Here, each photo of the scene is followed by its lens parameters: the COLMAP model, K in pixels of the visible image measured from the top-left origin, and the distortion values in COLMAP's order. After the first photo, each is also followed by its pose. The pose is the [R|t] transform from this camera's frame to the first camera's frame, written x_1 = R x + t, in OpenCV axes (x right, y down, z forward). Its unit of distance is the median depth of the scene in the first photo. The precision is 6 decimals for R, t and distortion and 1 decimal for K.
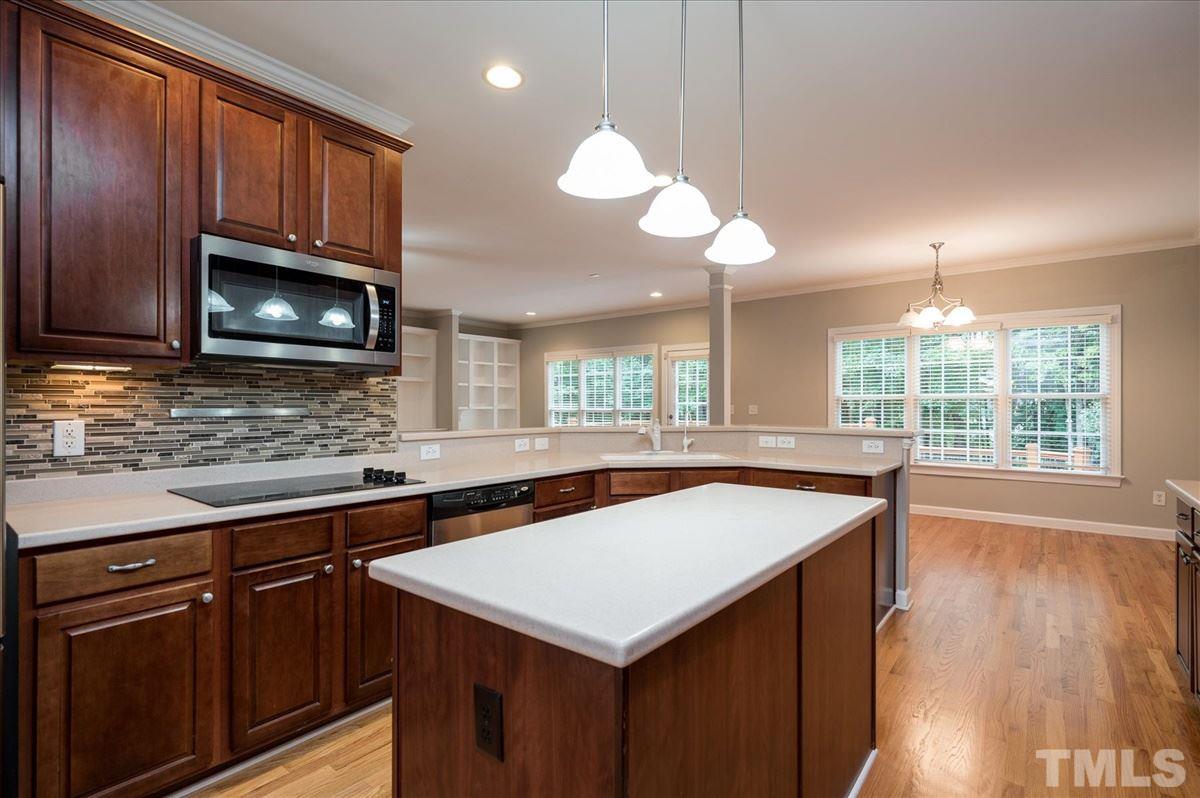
lens RADIAL K [[546.6, 0, 571.4], [0, 546.6, 406.2], [0, 0, 1]] dist [-0.000737, -0.000606]
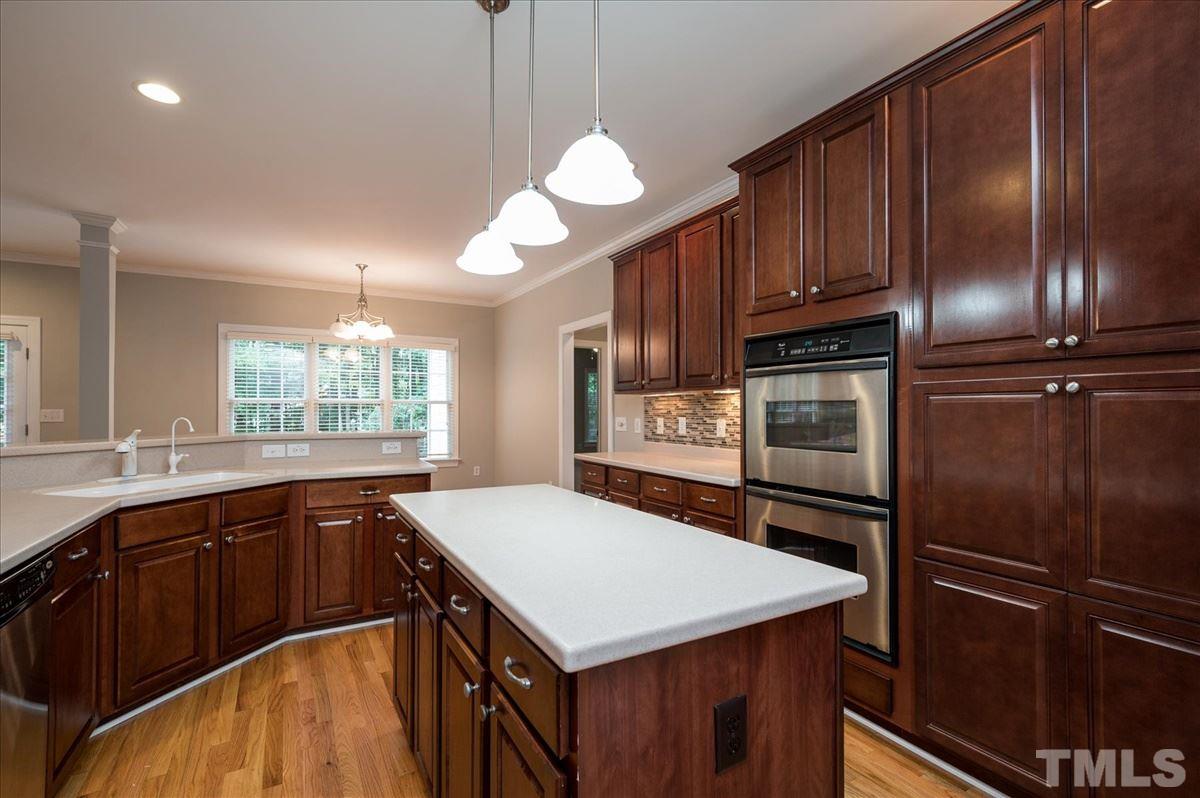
lens RADIAL K [[546.6, 0, 596.0], [0, 546.6, 402.7], [0, 0, 1]] dist [-0.000737, -0.000606]
pose [[0.354085, 0.011077, 0.935148, -0.206433], [0.000564, 0.999927, -0.012057, -0.001332], [-0.935213, 0.004796, 0.354053, 0.155145]]
